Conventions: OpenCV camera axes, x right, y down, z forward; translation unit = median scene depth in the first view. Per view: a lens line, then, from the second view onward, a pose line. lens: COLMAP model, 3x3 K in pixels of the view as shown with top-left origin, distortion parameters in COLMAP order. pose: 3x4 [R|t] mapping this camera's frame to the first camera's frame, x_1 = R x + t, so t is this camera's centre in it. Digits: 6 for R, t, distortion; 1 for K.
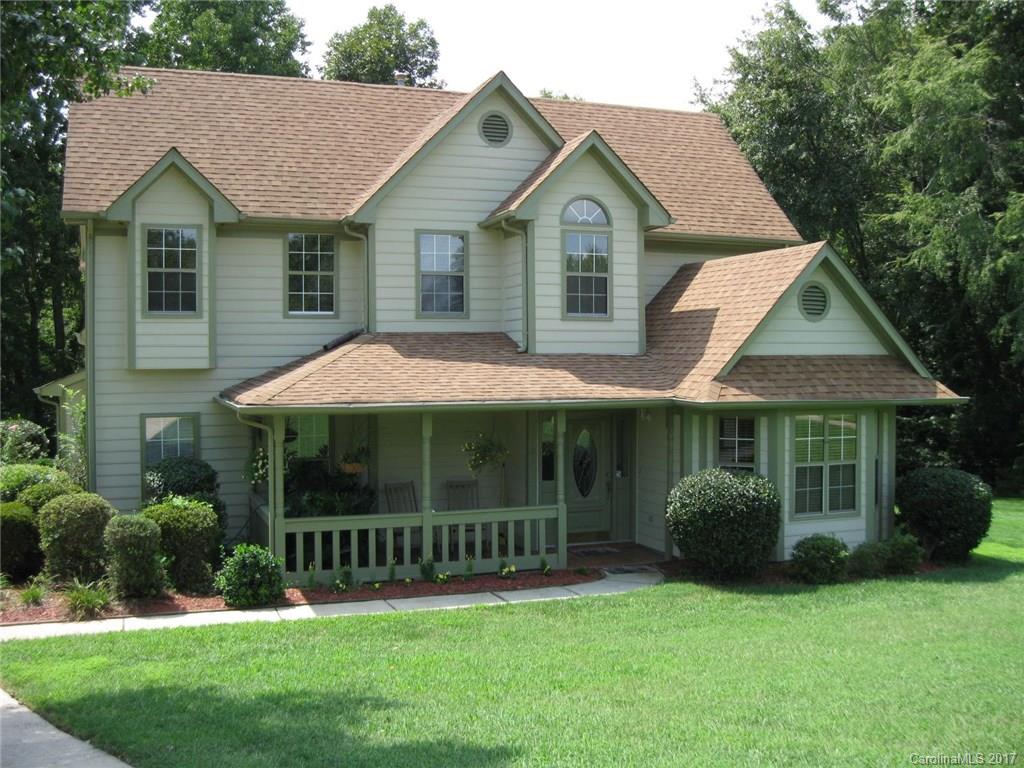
lens RADIAL K [[1056.5, 0, 508.5], [0, 1056.5, 378.4], [0, 0, 1]] dist [-0.095881, 0.000000]
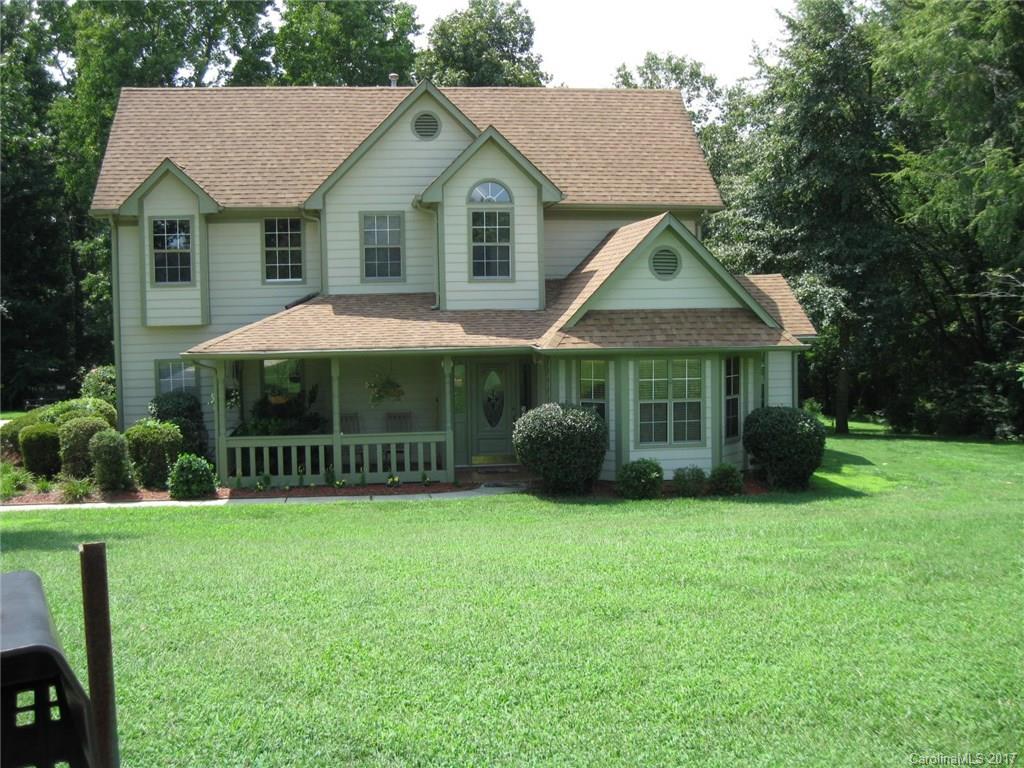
lens RADIAL K [[1056.5, 0, 517.5], [0, 1056.5, 382.9], [0, 0, 1]] dist [-0.095881, 0.000000]
pose [[0.973789, 0.004428, -0.227411, 0.399779], [0.007791, 0.998574, 0.052806, -0.003130], [0.227320, -0.053193, 0.972366, -0.190412]]
